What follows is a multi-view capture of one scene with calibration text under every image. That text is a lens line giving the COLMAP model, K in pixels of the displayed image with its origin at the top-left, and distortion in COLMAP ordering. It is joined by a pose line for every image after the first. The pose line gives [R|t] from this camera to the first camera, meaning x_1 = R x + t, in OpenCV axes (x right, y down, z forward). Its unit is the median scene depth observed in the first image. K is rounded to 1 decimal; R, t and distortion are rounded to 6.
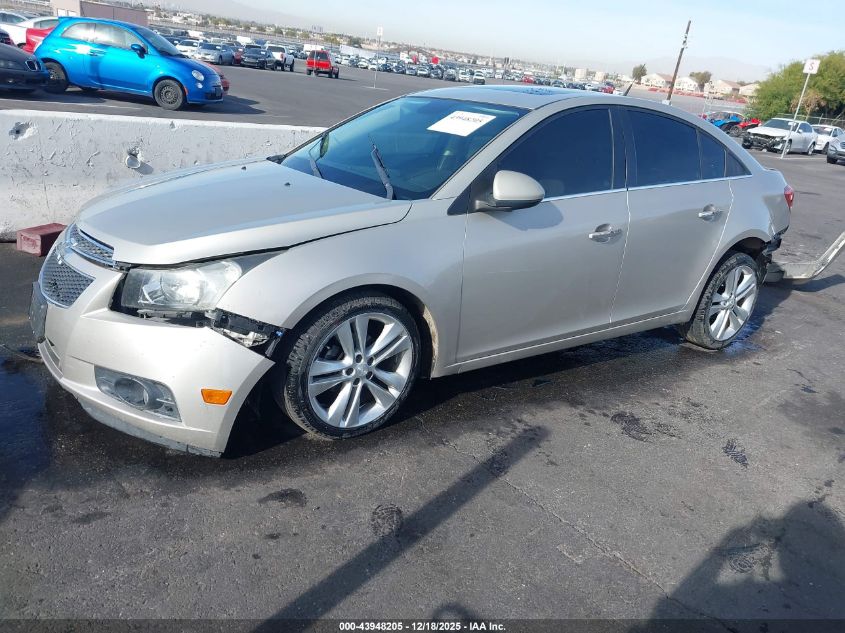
lens RADIAL K [[684.9, 0, 423.1], [0, 684.9, 316.3], [0, 0, 1]] dist [0.007383, 0.002183]
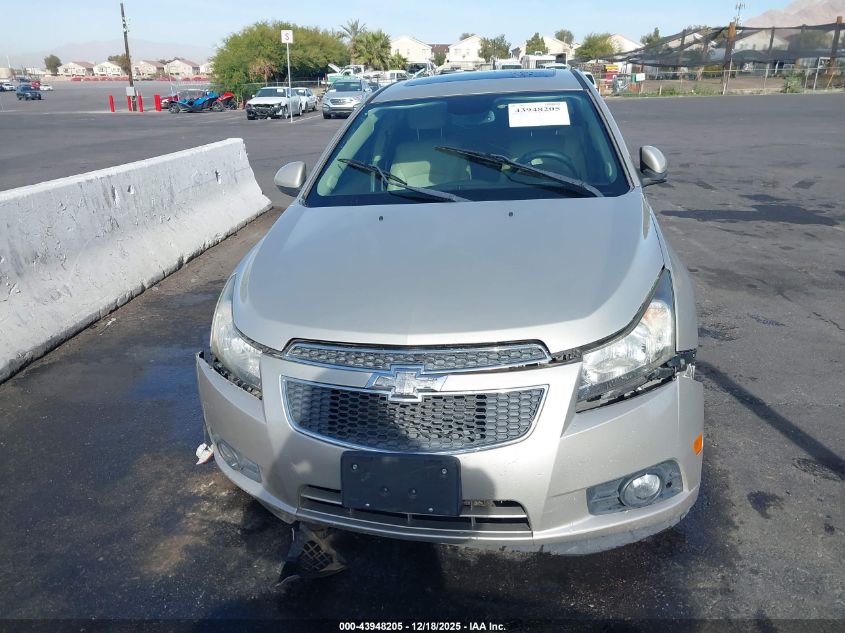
lens RADIAL K [[684.9, 0, 419.6], [0, 684.9, 314.6], [0, 0, 1]] dist [0.007383, 0.002183]
pose [[0.692237, -0.353843, 0.628970, -0.123761], [0.339863, 0.928691, 0.148410, -0.034749], [-0.636633, 0.111029, 0.763133, 0.061917]]
